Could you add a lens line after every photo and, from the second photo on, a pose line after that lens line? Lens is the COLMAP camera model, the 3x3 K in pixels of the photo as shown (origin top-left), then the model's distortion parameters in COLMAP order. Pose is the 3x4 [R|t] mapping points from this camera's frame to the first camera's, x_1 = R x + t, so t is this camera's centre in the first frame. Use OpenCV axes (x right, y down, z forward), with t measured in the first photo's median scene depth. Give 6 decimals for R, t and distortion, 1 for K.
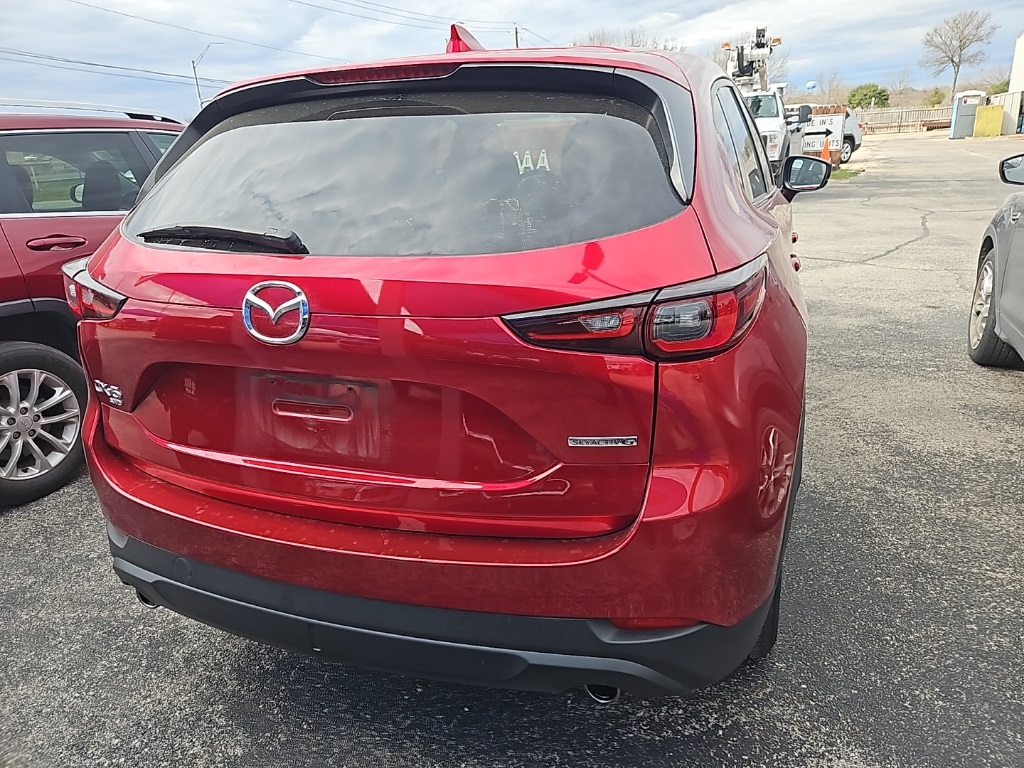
lens RADIAL K [[671.4, 0, 512.0], [0, 671.4, 384.0], [0, 0, 1]] dist [0.067736, -0.060835]
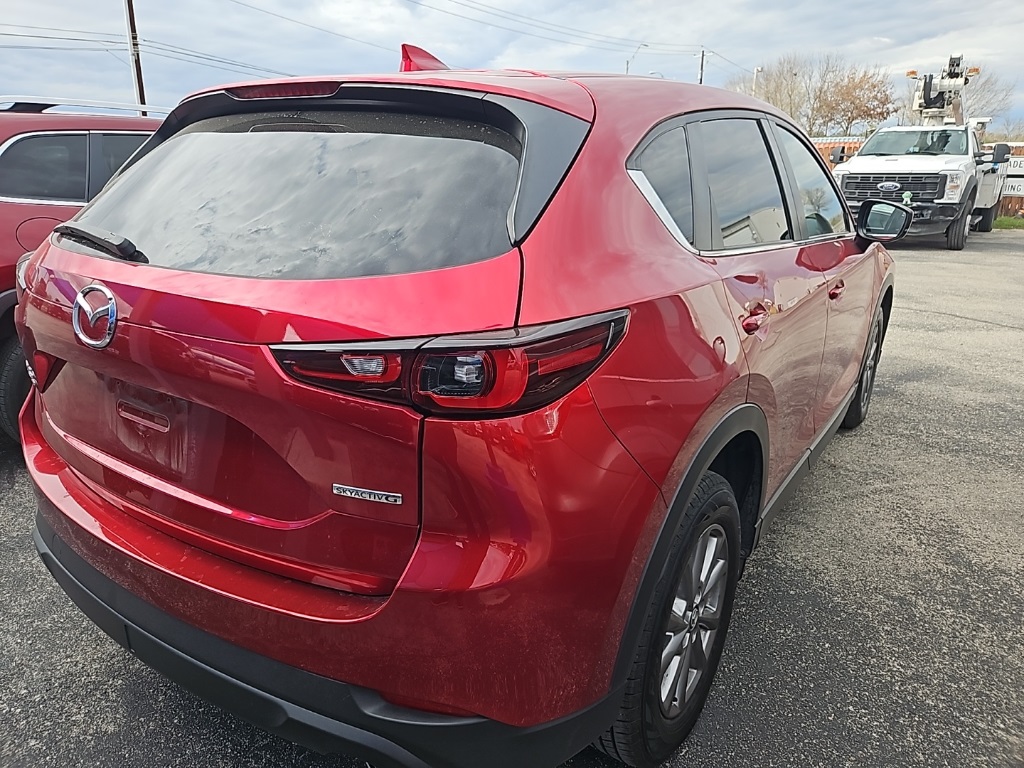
lens RADIAL K [[671.4, 0, 512.0], [0, 671.4, 384.0], [0, 0, 1]] dist [0.067736, -0.060835]
pose [[0.965289, 0.130268, -0.226380, 0.194838], [-0.135845, 0.990688, -0.009165, -0.030654], [0.223078, 0.039599, 0.973996, 0.055270]]
